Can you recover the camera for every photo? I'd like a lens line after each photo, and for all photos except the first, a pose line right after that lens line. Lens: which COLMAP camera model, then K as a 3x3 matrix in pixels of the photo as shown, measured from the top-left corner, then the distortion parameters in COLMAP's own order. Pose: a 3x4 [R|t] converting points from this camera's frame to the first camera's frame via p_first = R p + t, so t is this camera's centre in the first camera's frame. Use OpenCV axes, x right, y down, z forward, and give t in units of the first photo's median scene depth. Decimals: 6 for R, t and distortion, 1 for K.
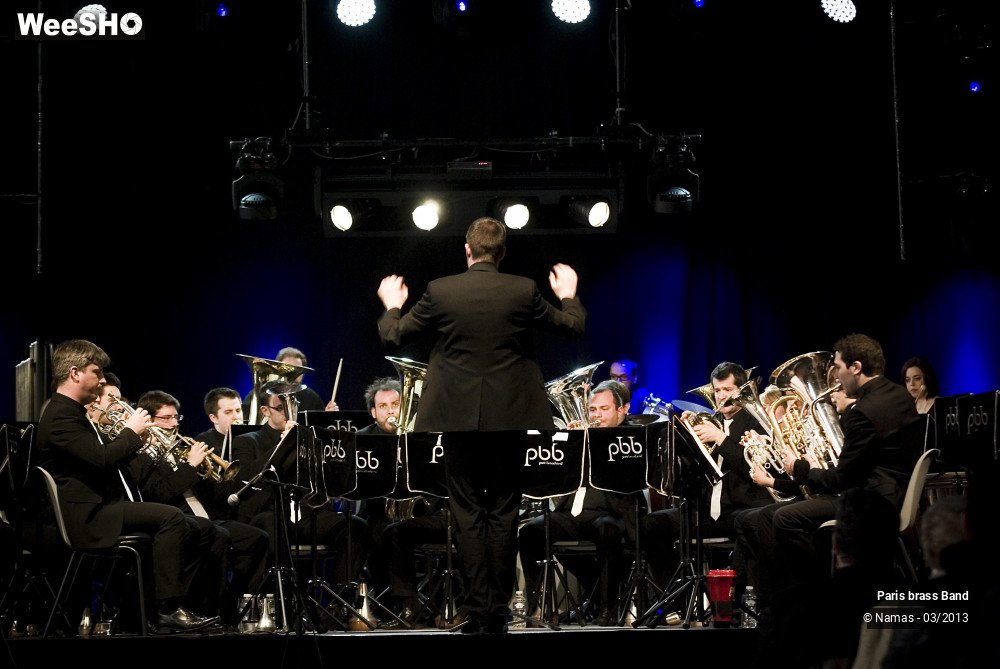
lens RADIAL K [[3326.4, 0, 500.0], [0, 3326.4, 334.5], [0, 0, 1]] dist [0.125815, -1.749977]
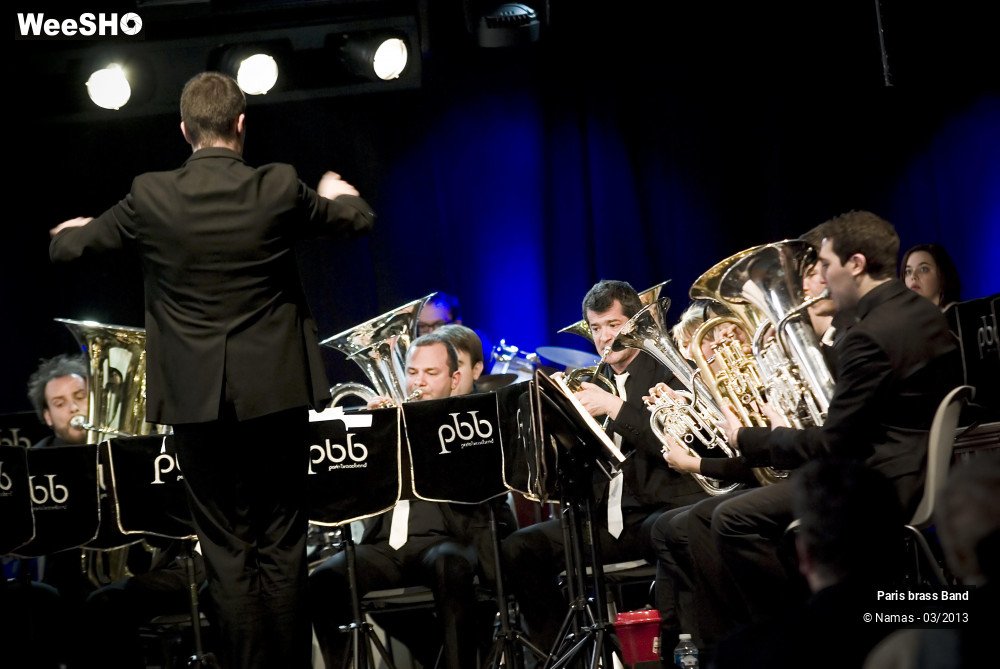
lens RADIAL K [[3326.4, 0, 500.0], [0, 3326.4, 334.5], [0, 0, 1]] dist [0.125815, -1.749977]
pose [[0.991079, -0.087462, 0.100564, -0.016813], [0.086911, 0.996167, 0.009853, 0.010724], [-0.101041, -0.001025, 0.994882, 0.383619]]
